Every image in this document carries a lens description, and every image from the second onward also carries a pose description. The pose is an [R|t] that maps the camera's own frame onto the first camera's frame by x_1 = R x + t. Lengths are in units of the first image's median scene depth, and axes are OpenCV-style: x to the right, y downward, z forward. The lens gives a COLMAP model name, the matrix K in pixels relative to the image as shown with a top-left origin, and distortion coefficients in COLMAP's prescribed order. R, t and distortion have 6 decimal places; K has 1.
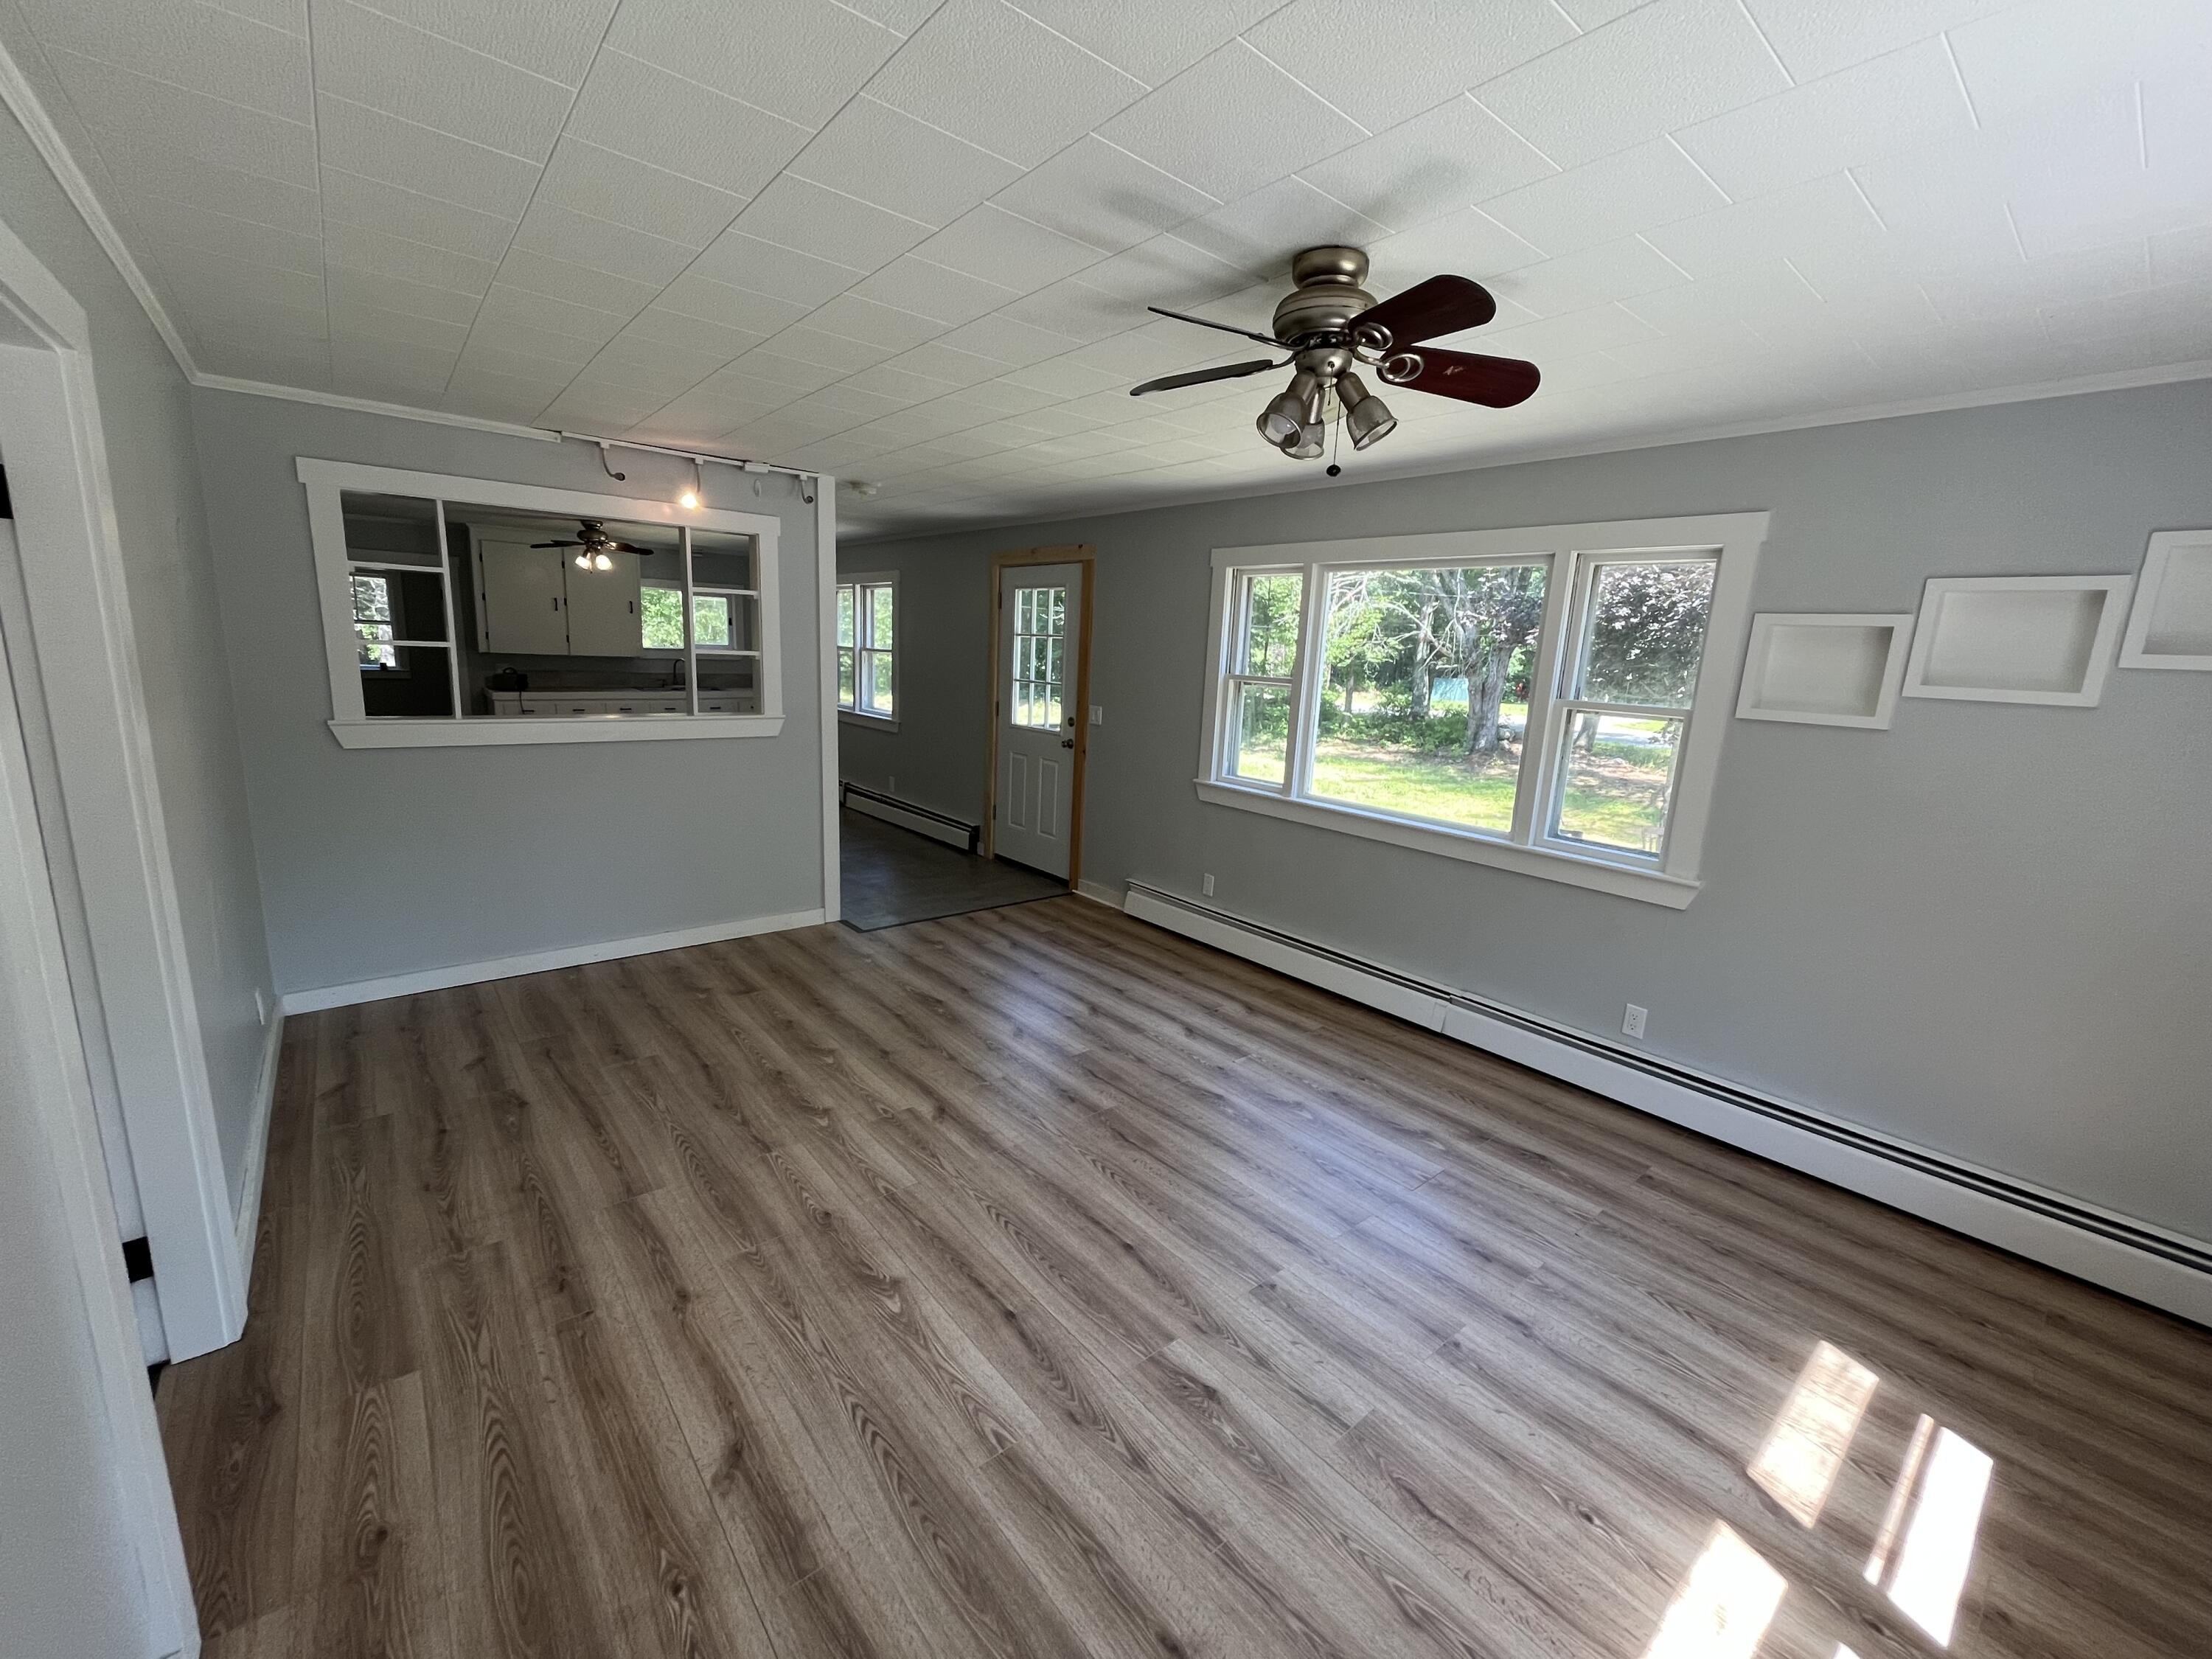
lens RADIAL K [[897.7, 0, 1111.7], [0, 897.7, 834.2], [0, 0, 1]] dist [-0.002473, -0.000096]
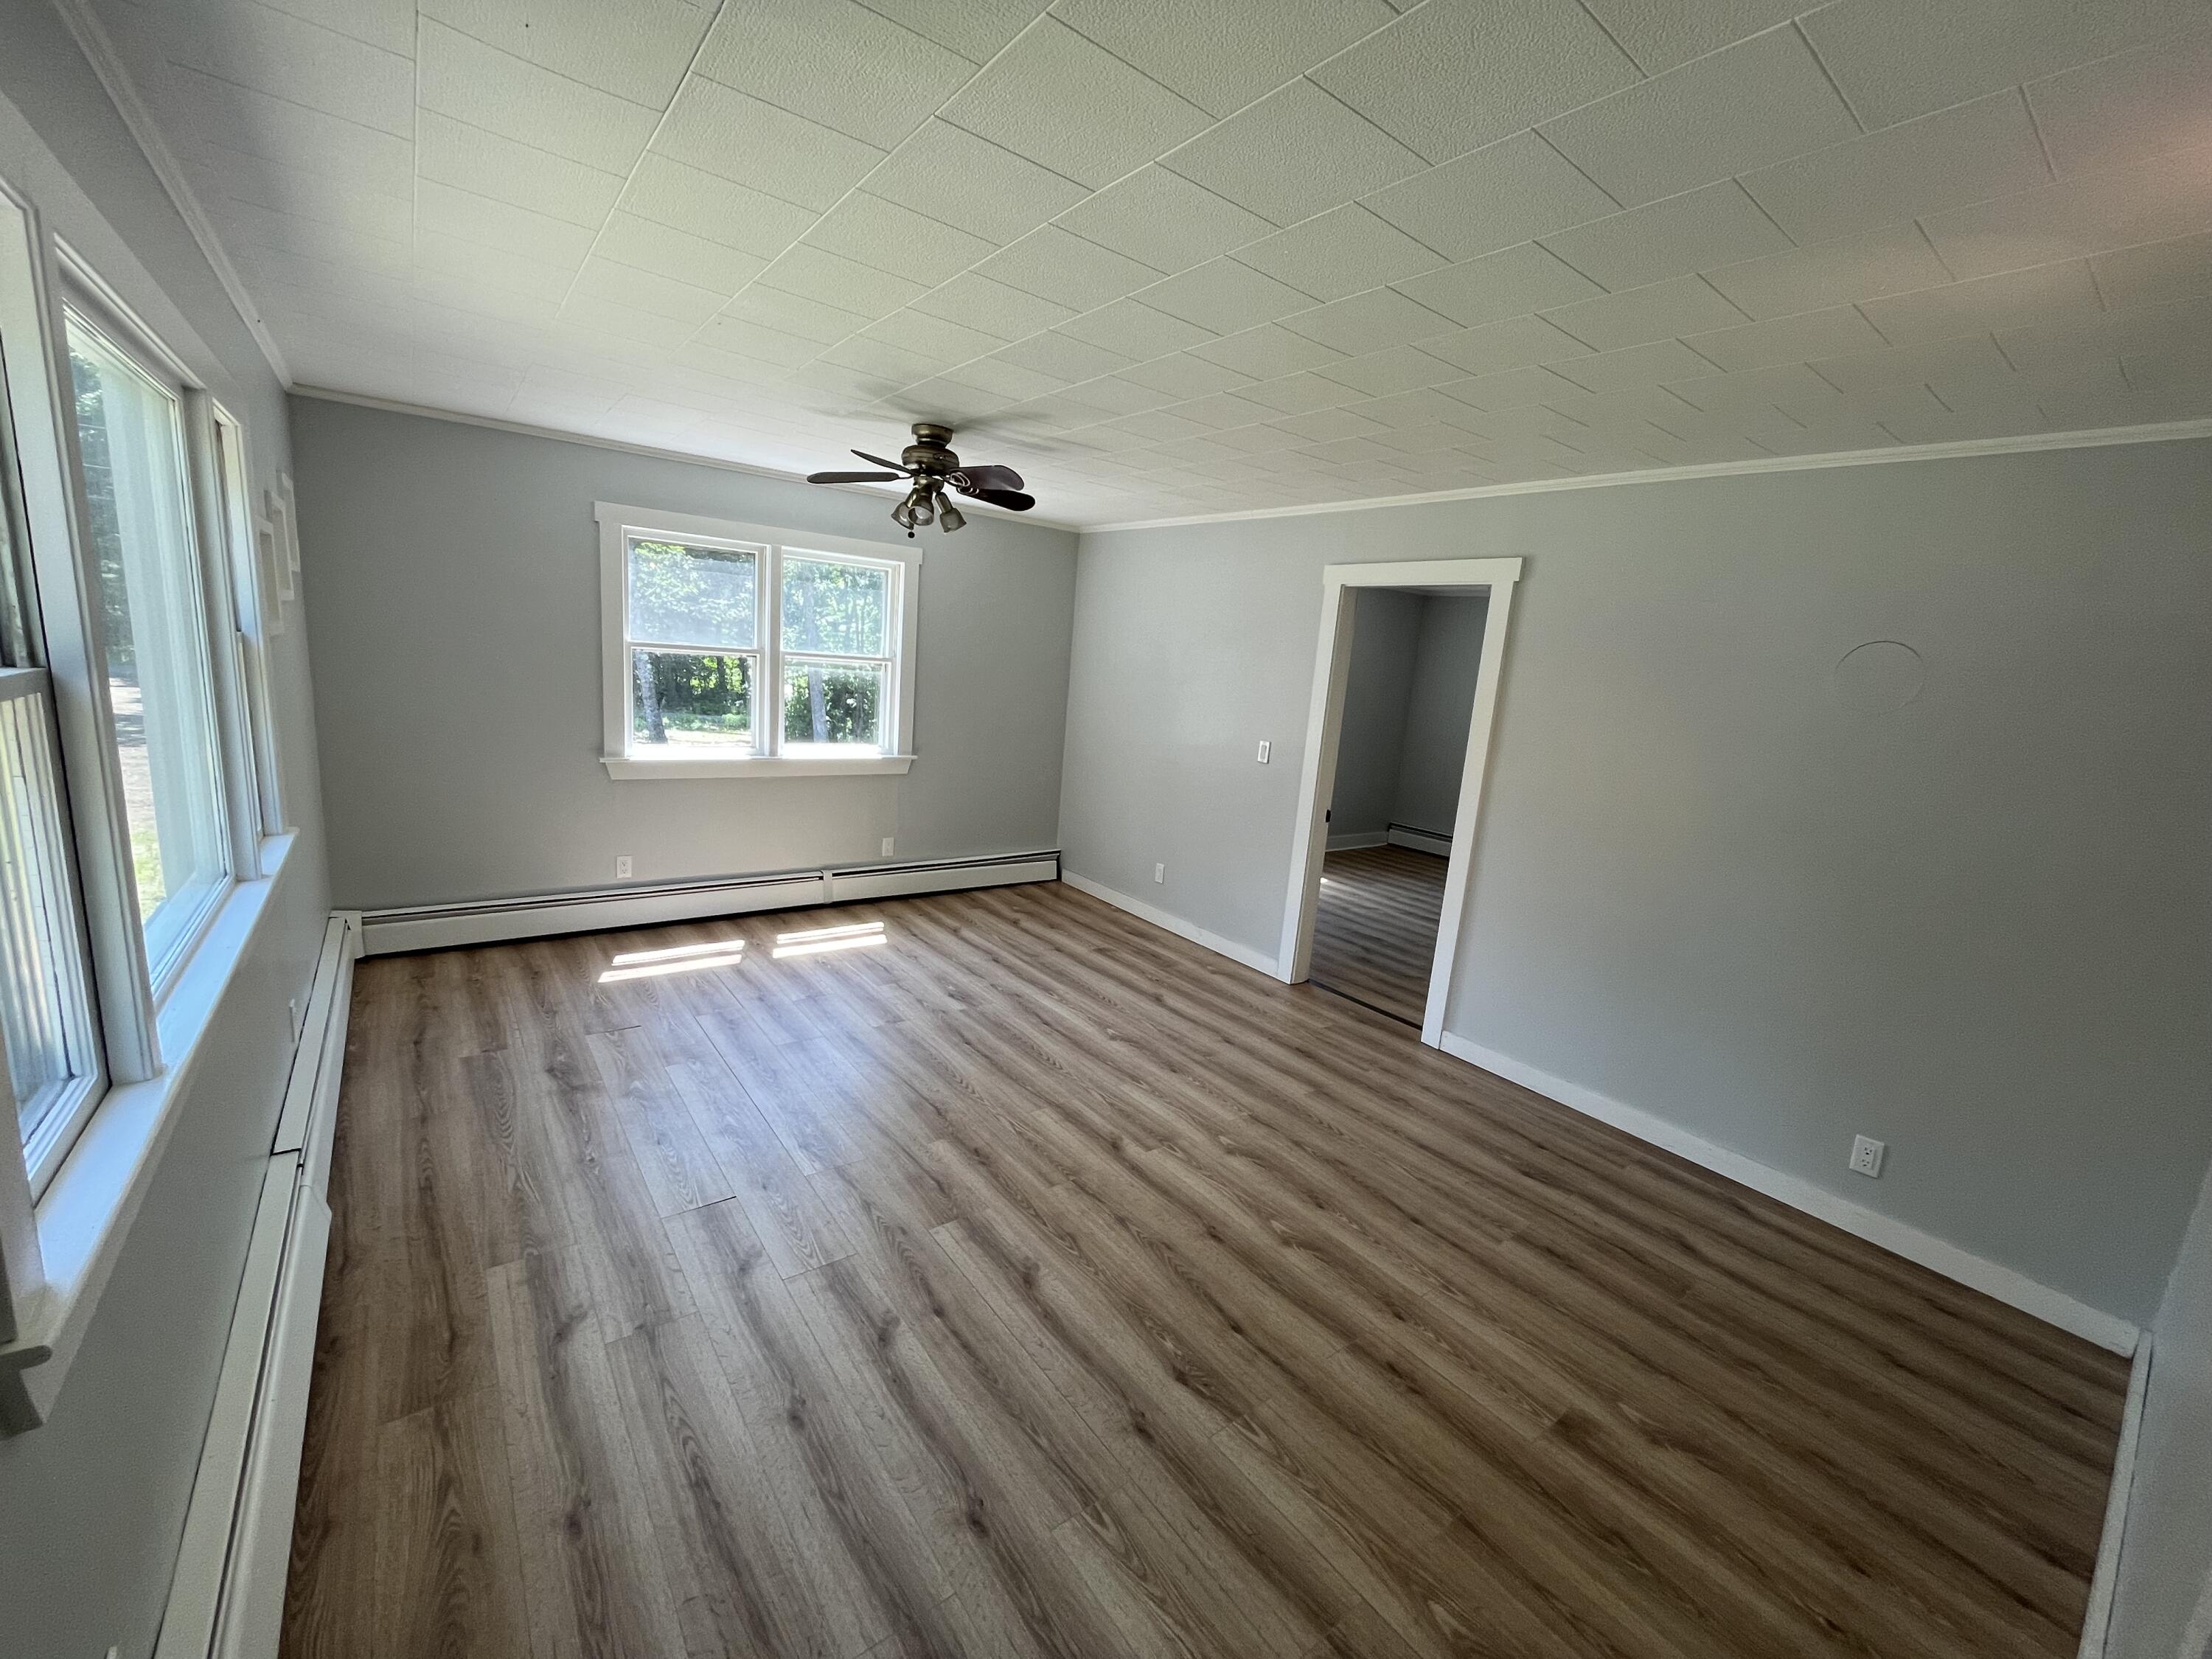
lens RADIAL K [[897.7, 0, 1108.2], [0, 897.7, 826.5], [0, 0, 1]] dist [-0.002473, -0.000096]
pose [[-0.990837, -0.133355, 0.021403, -0.178420], [-0.114727, 0.914645, 0.387636, -0.435015], [-0.071269, 0.381629, -0.921564, 2.008996]]
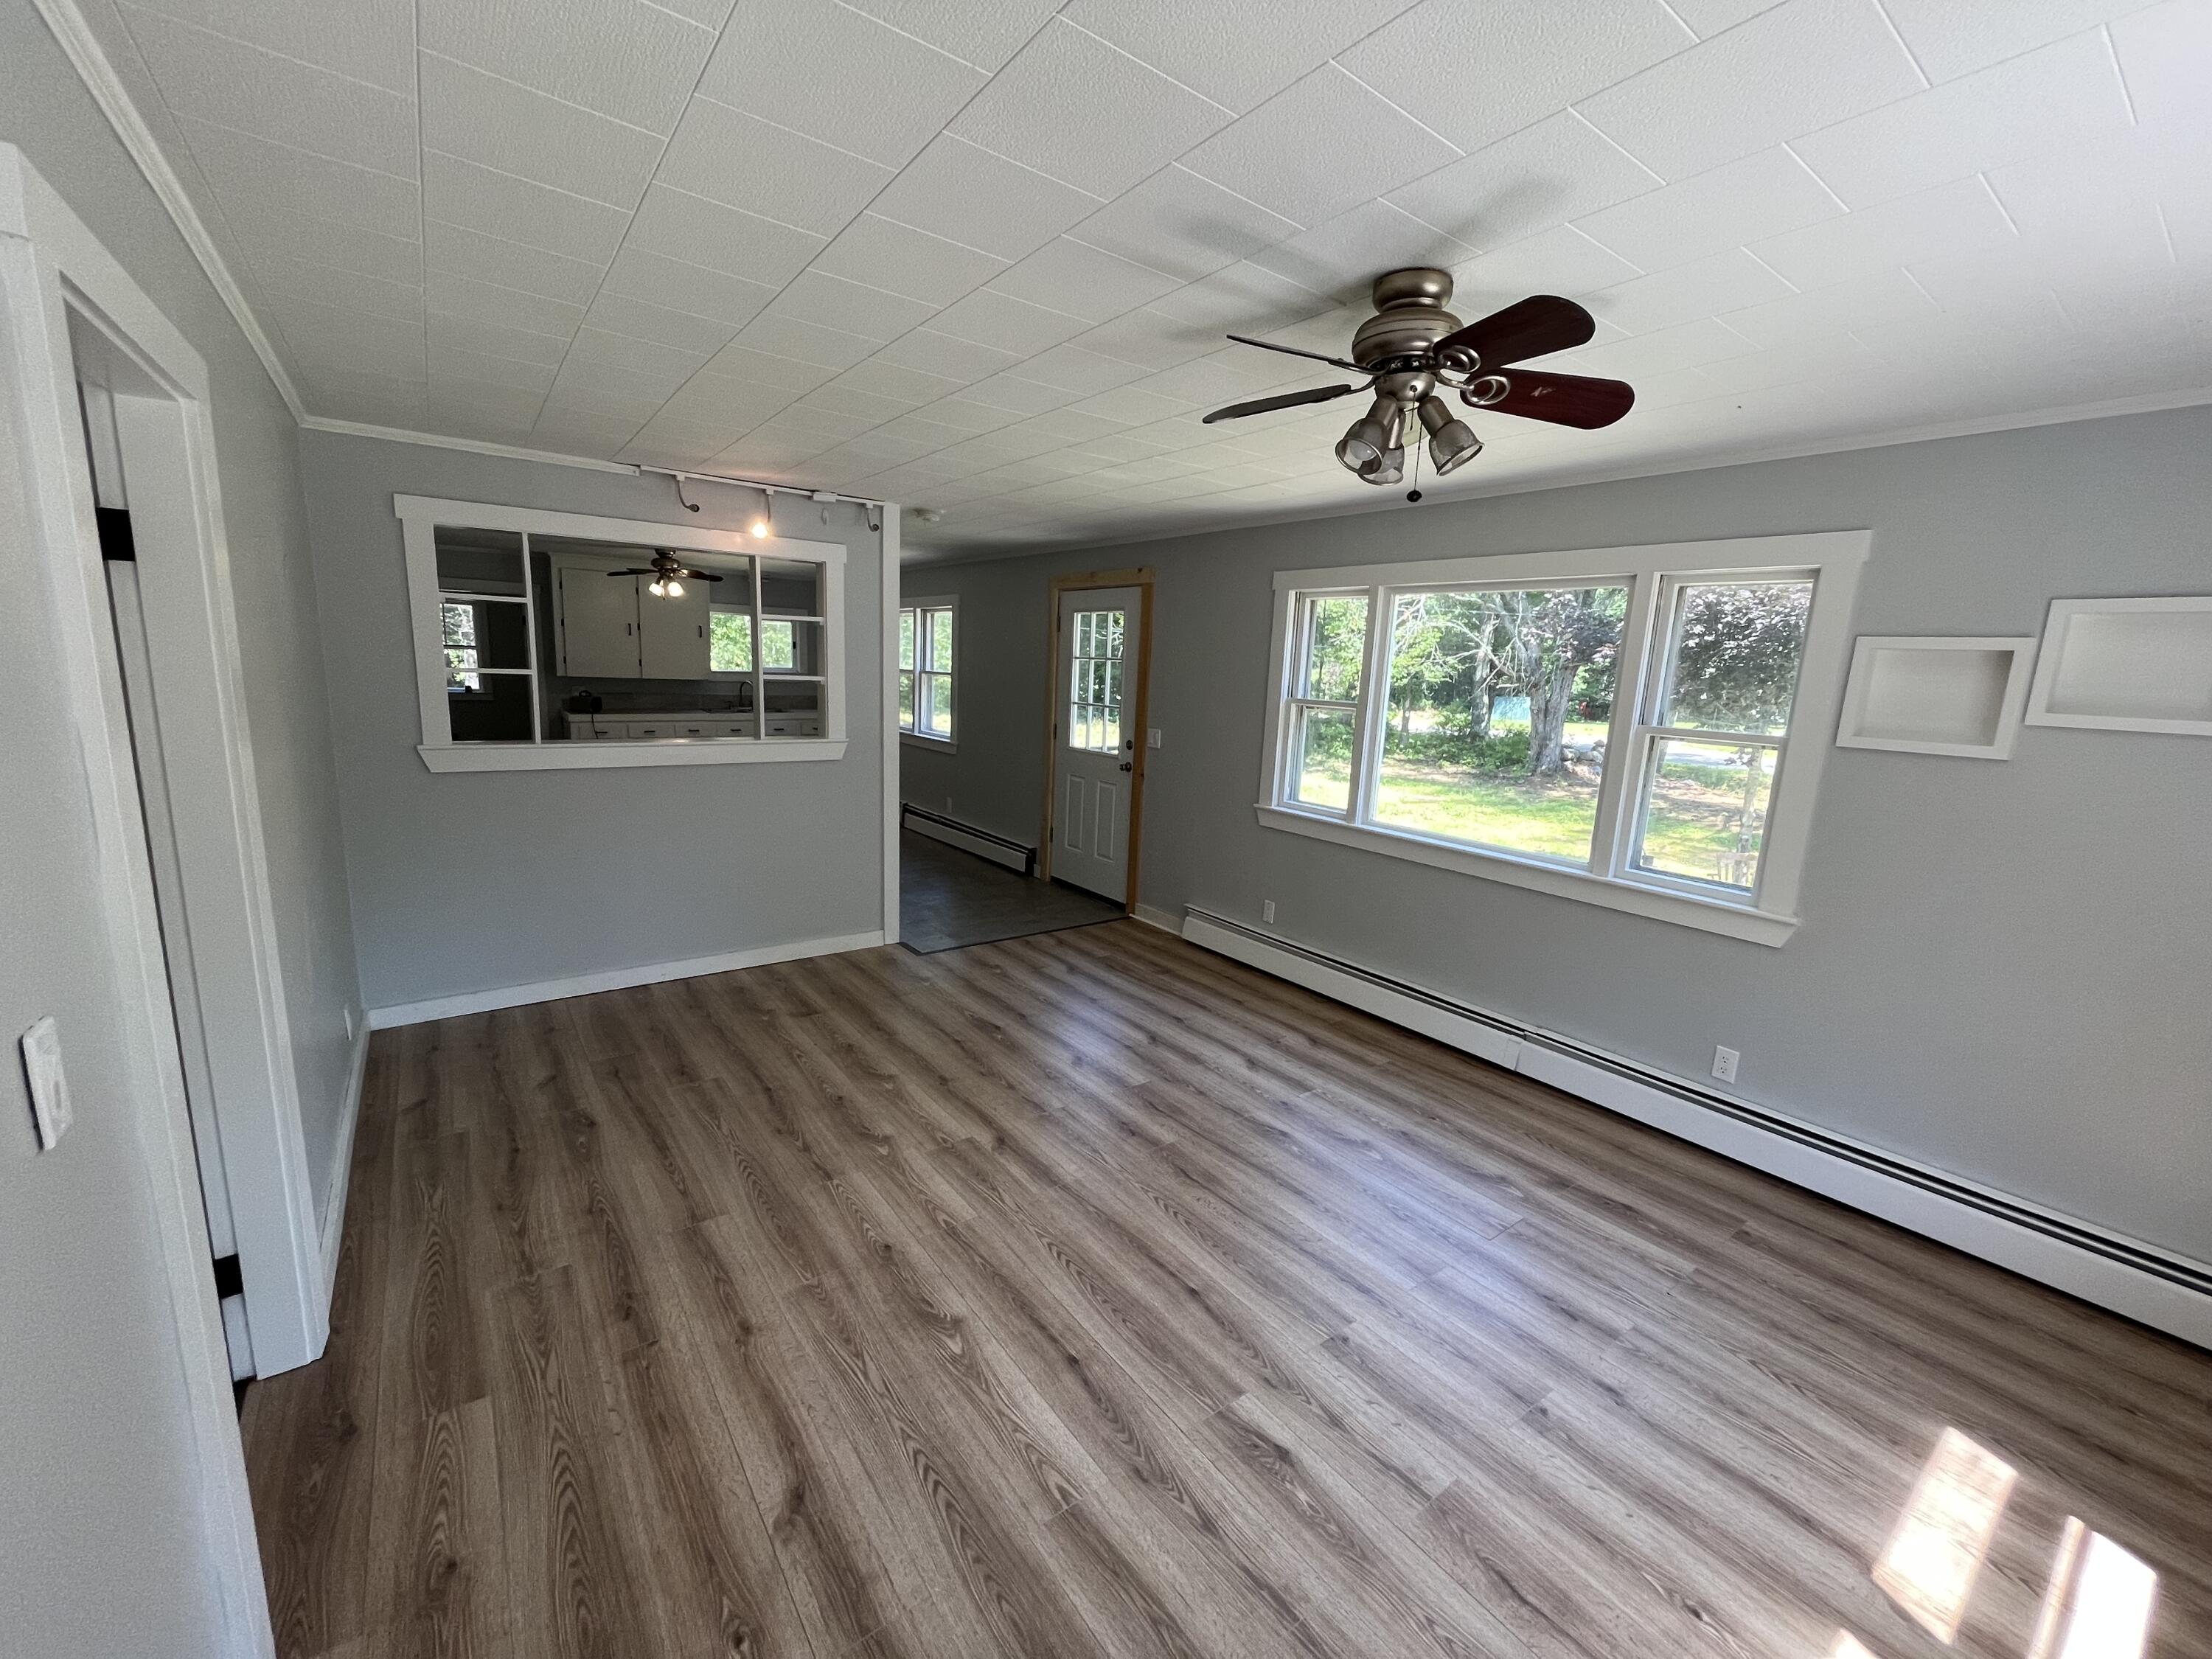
lens RADIAL K [[897.7, 0, 1112.4], [0, 897.7, 834.0], [0, 0, 1]] dist [-0.002473, -0.000096]
pose [[0.998400, 0.007007, -0.056110, -0.016001], [-0.008171, 0.999755, -0.020547, -0.012625], [0.055952, 0.020973, 0.998213, 0.014900]]
